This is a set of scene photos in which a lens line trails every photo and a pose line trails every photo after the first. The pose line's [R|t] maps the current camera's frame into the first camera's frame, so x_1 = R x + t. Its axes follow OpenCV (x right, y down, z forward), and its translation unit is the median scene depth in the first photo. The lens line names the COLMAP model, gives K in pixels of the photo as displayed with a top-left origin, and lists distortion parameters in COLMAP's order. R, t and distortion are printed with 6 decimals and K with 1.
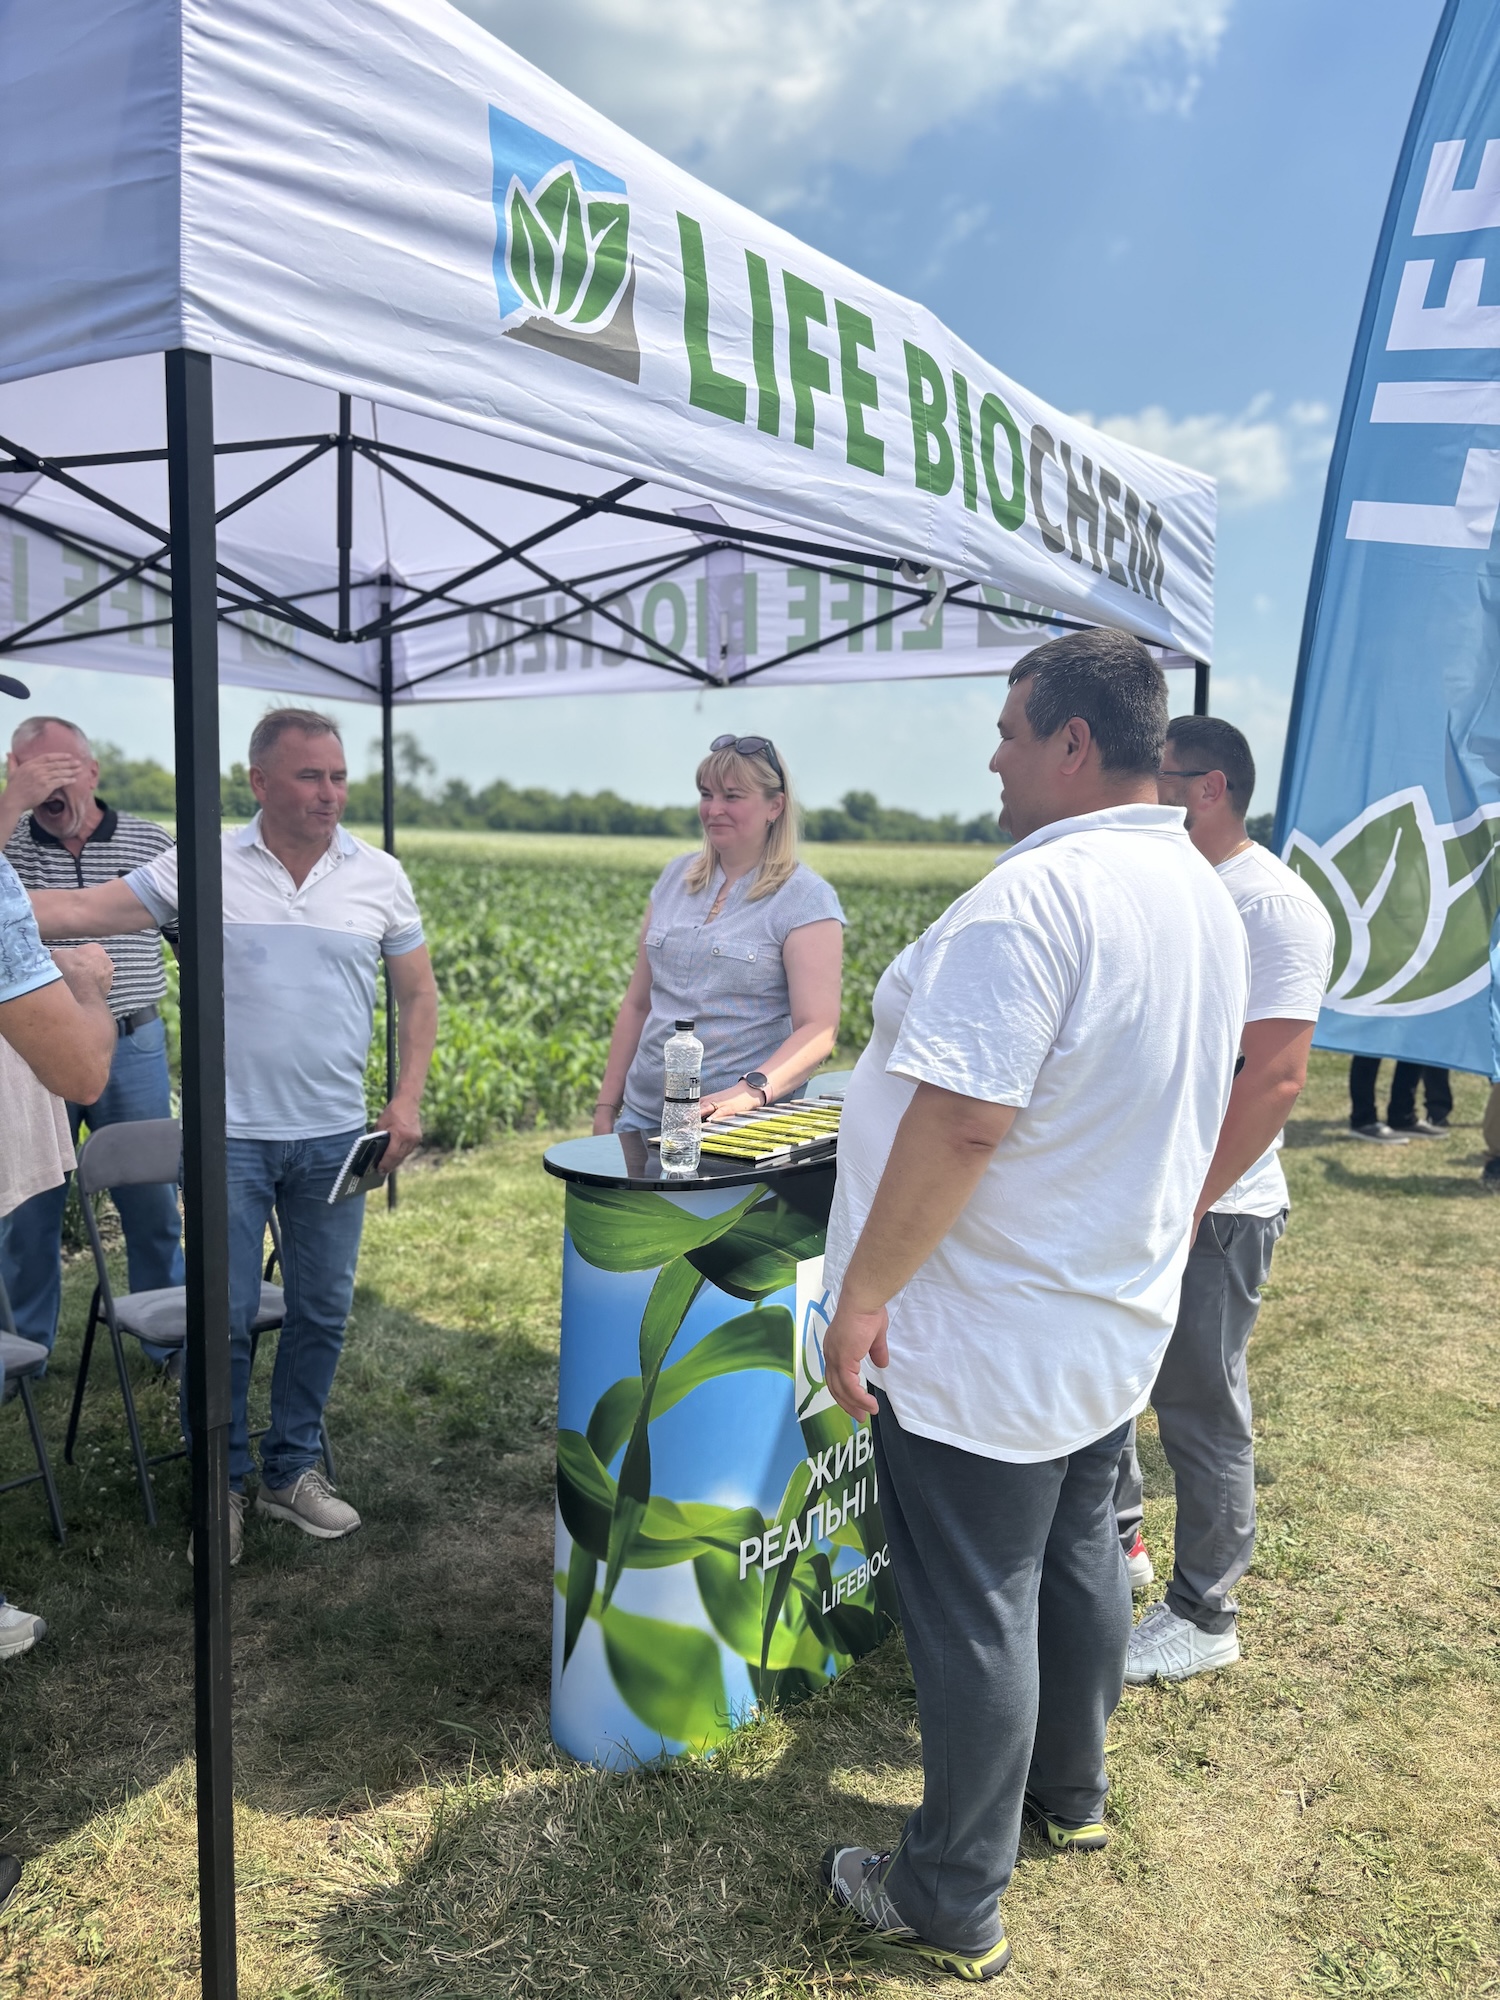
lens RADIAL K [[1536.0, 0, 750.4], [0, 1536.0, 994.0], [0, 0, 1]] dist [0.046281, 0.000426]
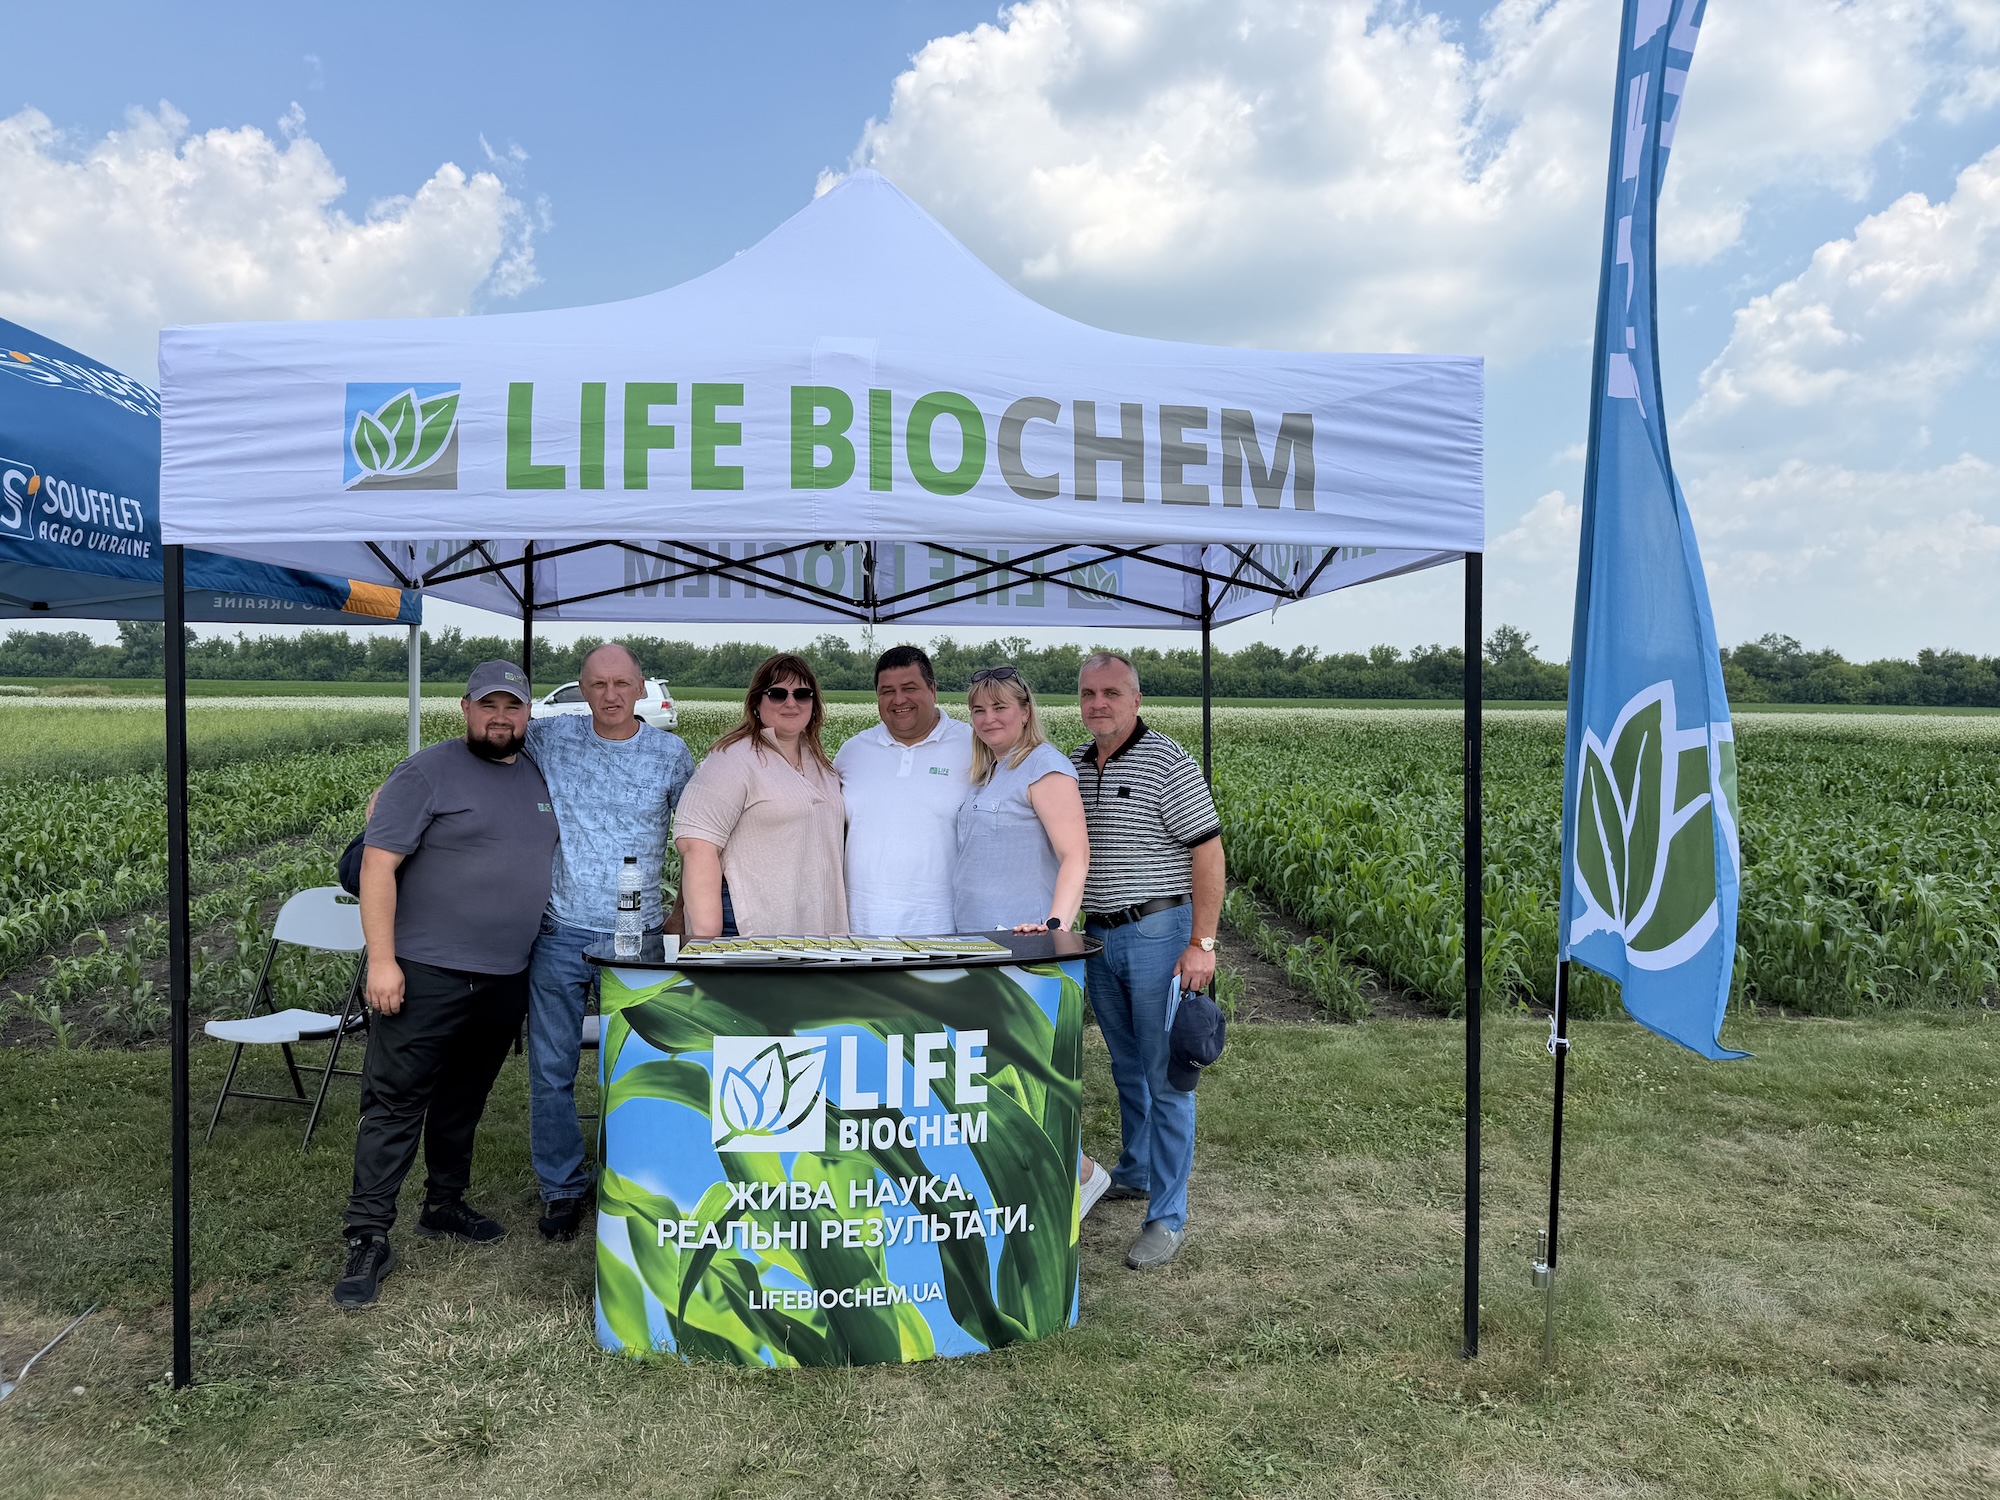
lens RADIAL K [[1393.6, 0, 997.3], [0, 1393.6, 765.4], [0, 0, 1]] dist [0.198018, -0.408379]
pose [[0.611196, 0.013856, -0.791358, 1.223759], [-0.071992, 0.996675, -0.038151, -0.043873], [0.788198, 0.080290, 0.610161, 0.389125]]
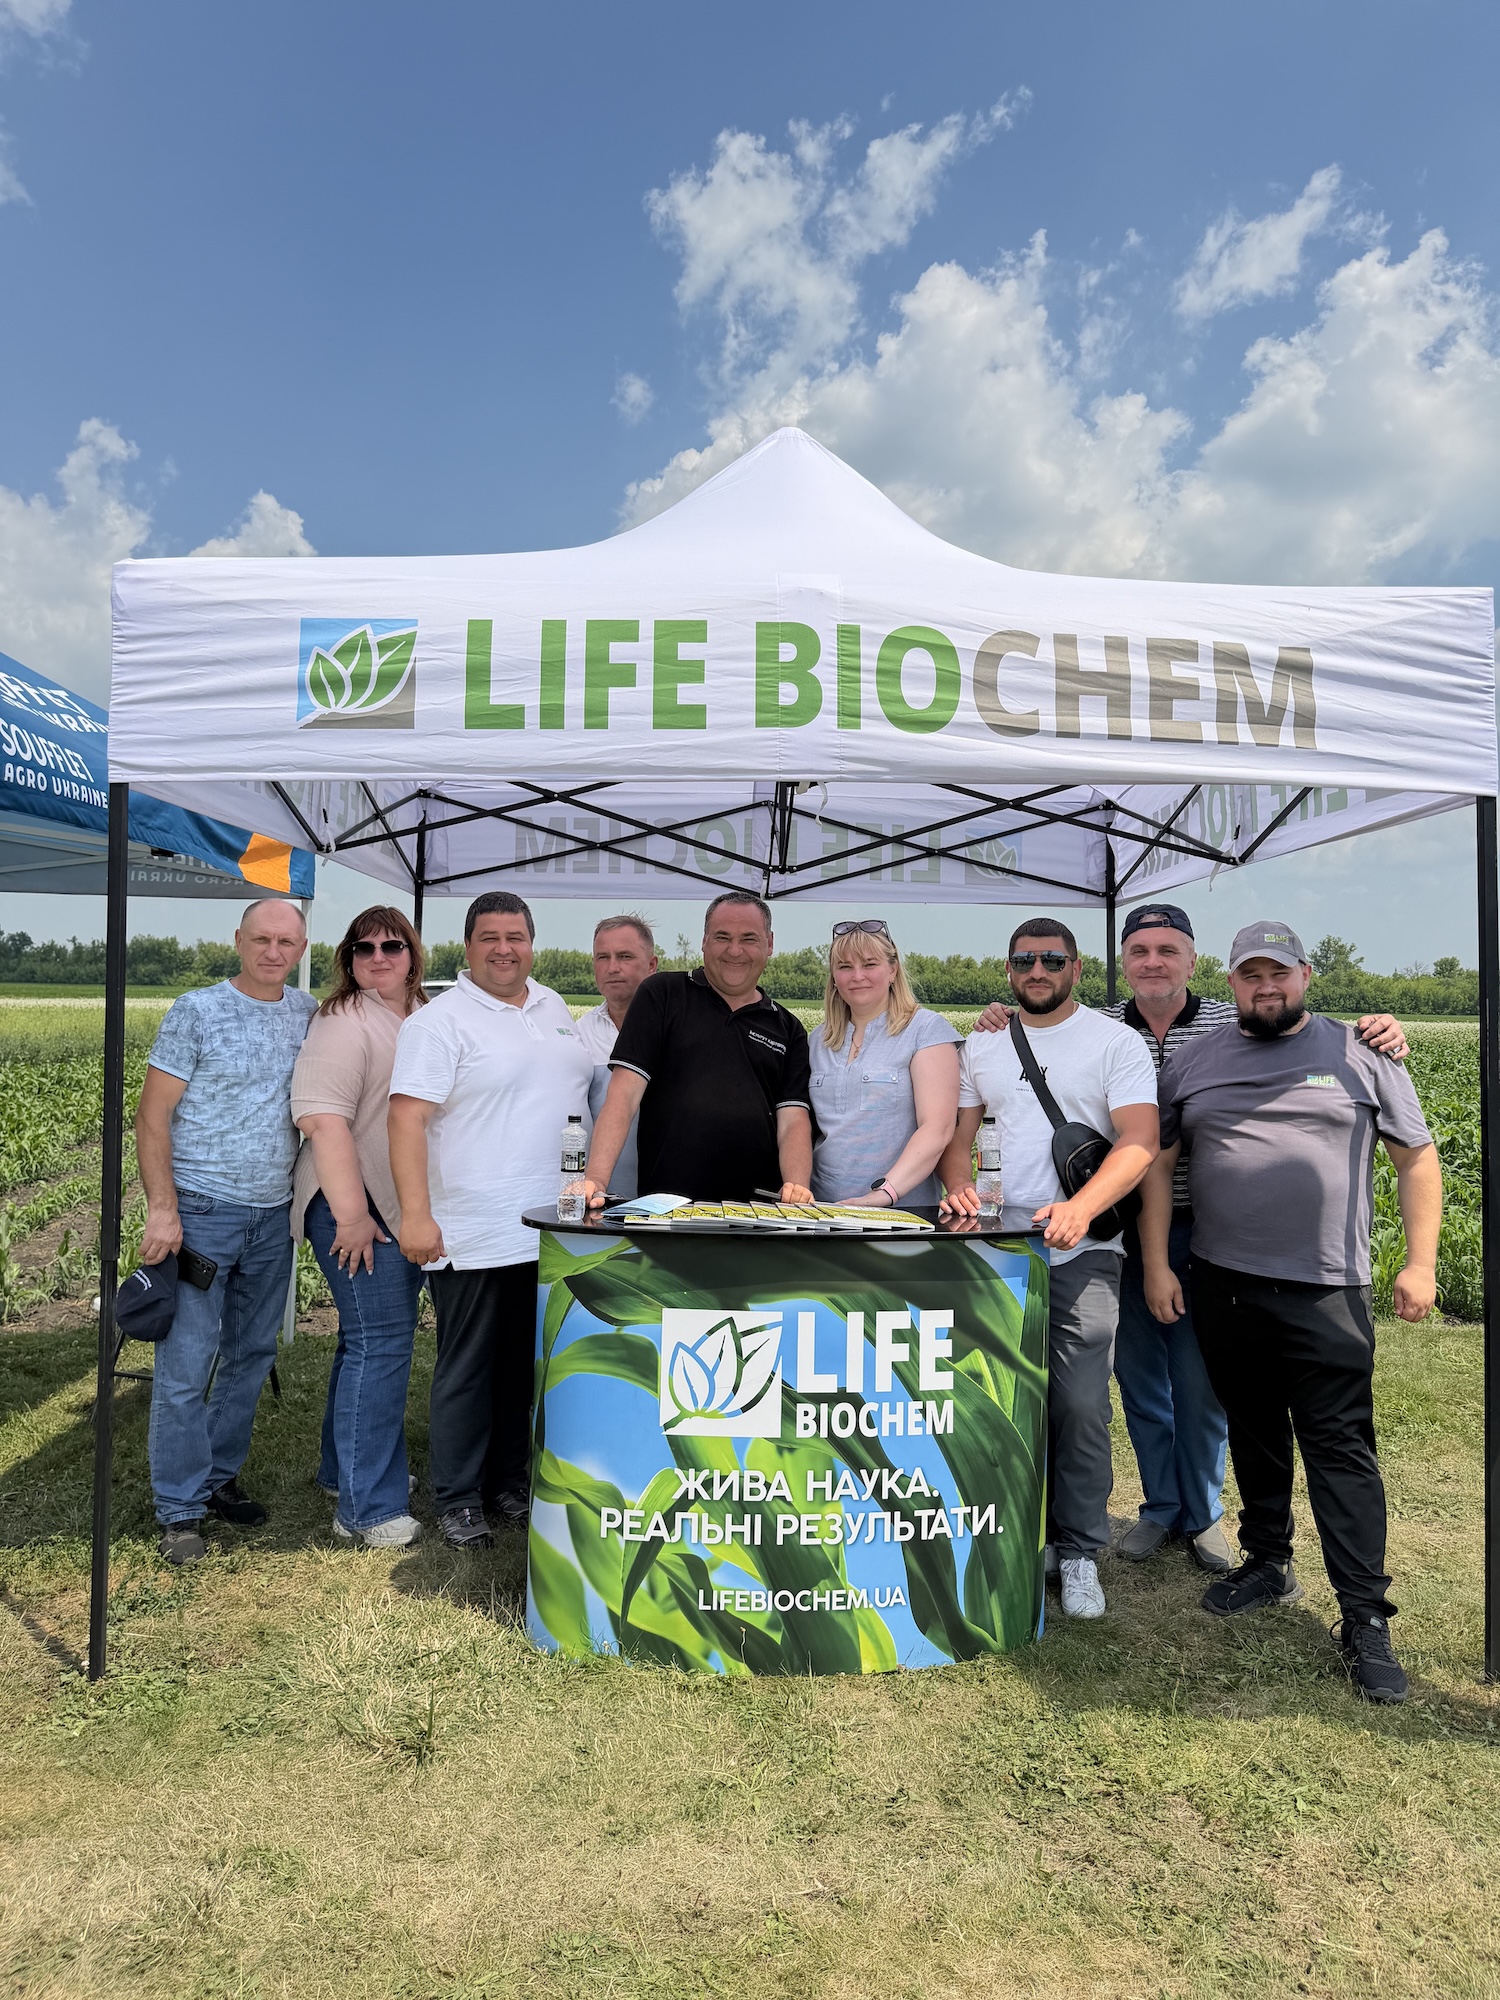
lens RADIAL K [[1393.6, 0, 750.0], [0, 1393.6, 1000.0], [0, 0, 1]] dist [0.198018, -0.408379]
pose [[0.576713, -0.023616, -0.816605, 1.078018], [-0.082444, 0.992797, -0.086936, 0.009373], [0.812776, 0.117461, 0.570612, 0.333871]]
